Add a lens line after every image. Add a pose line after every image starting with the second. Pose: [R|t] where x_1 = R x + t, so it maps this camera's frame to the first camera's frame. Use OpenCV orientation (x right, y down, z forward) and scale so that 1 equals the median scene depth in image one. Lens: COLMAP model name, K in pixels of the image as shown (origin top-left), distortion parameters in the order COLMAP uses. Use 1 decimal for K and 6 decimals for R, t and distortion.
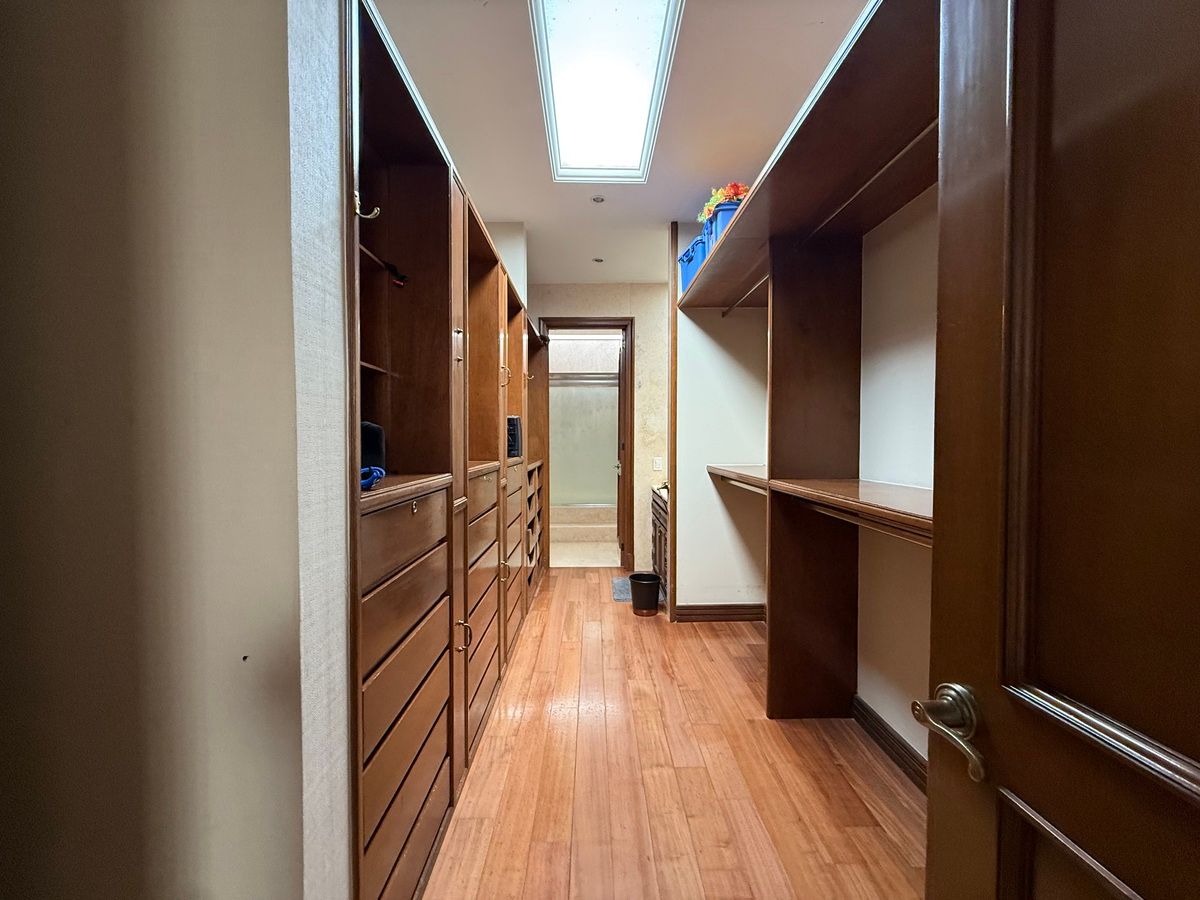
lens RADIAL K [[476.1, 0, 597.0], [0, 476.1, 452.5], [0, 0, 1]] dist [0.000759, 0.000041]
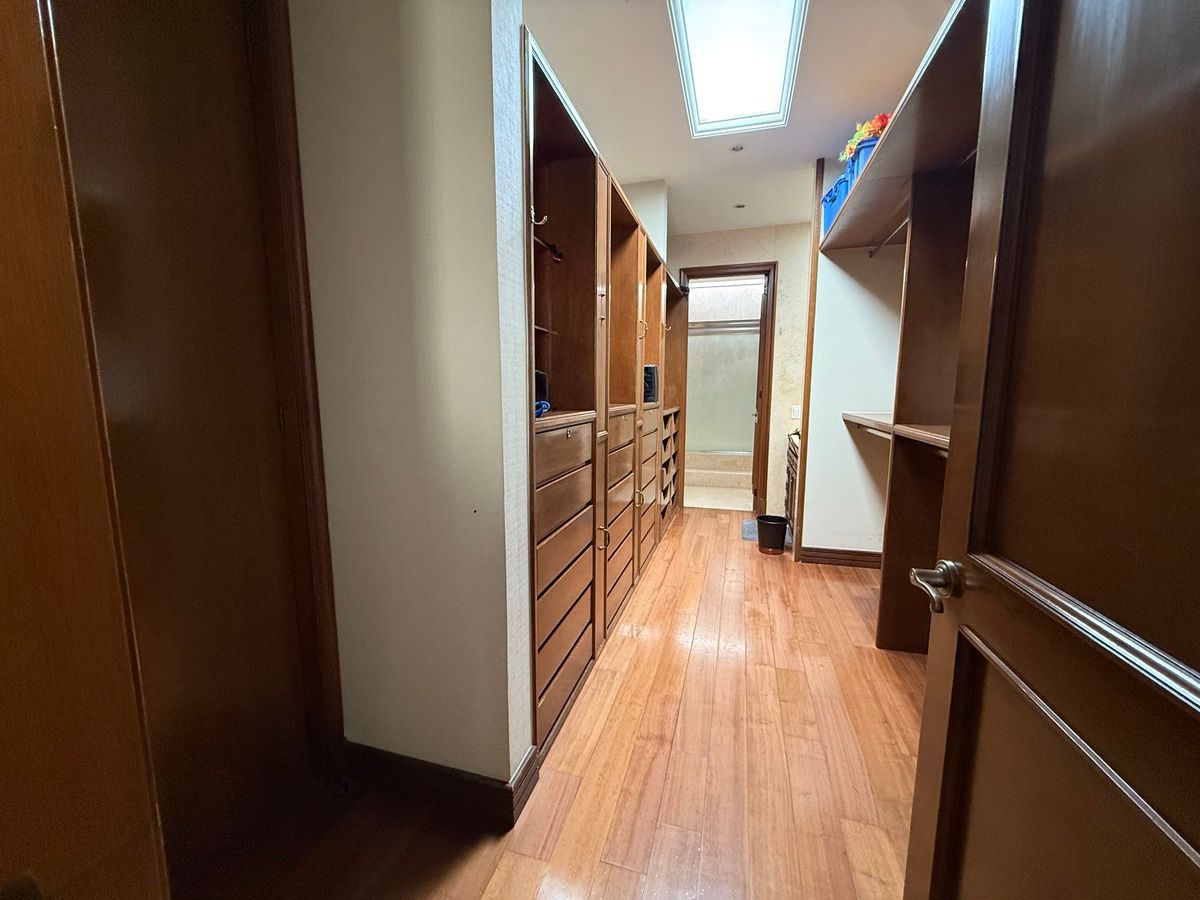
lens RADIAL K [[476.1, 0, 597.6], [0, 476.1, 450.3], [0, 0, 1]] dist [0.000759, 0.000041]
pose [[0.955502, 0.039140, -0.292377, 0.054000], [-0.009776, 0.994816, 0.101224, 0.014087], [0.294823, -0.093861, 0.950931, -0.155530]]
